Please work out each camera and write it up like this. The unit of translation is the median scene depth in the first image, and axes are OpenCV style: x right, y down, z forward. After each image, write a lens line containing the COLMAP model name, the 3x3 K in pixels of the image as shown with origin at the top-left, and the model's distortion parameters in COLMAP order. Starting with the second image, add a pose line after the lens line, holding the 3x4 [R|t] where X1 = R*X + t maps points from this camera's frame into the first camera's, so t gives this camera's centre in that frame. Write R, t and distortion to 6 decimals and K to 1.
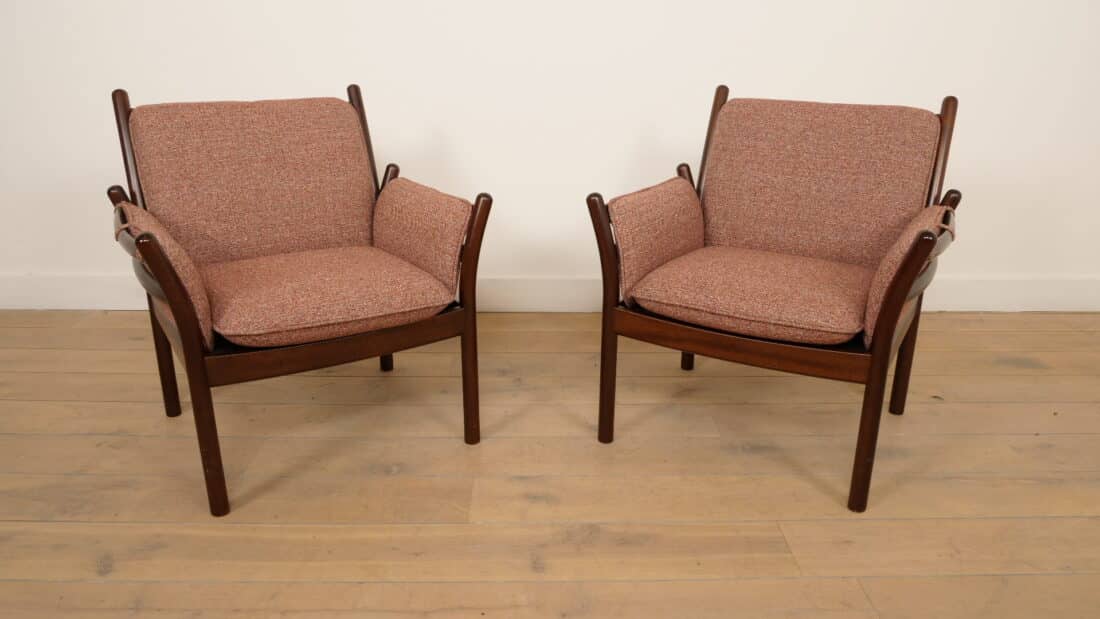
lens RADIAL K [[796.0, 0, 550.0], [0, 796.0, 309.5], [0, 0, 1]] dist [-0.025001, -0.001142]
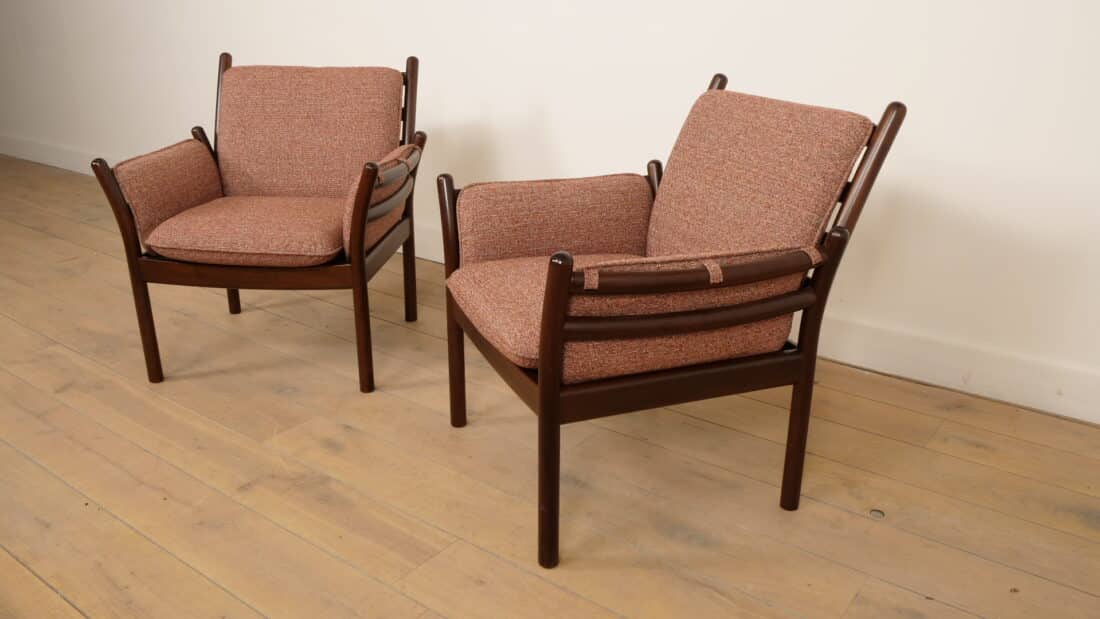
lens RADIAL K [[872.7, 0, 550.0], [0, 872.7, 309.5], [0, 0, 1]] dist [-0.010202, -0.002927]
pose [[0.787584, 0.205979, -0.580762, 0.780083], [-0.200584, 0.976844, 0.074442, -0.081657], [0.582647, 0.057862, 0.810663, 0.180552]]
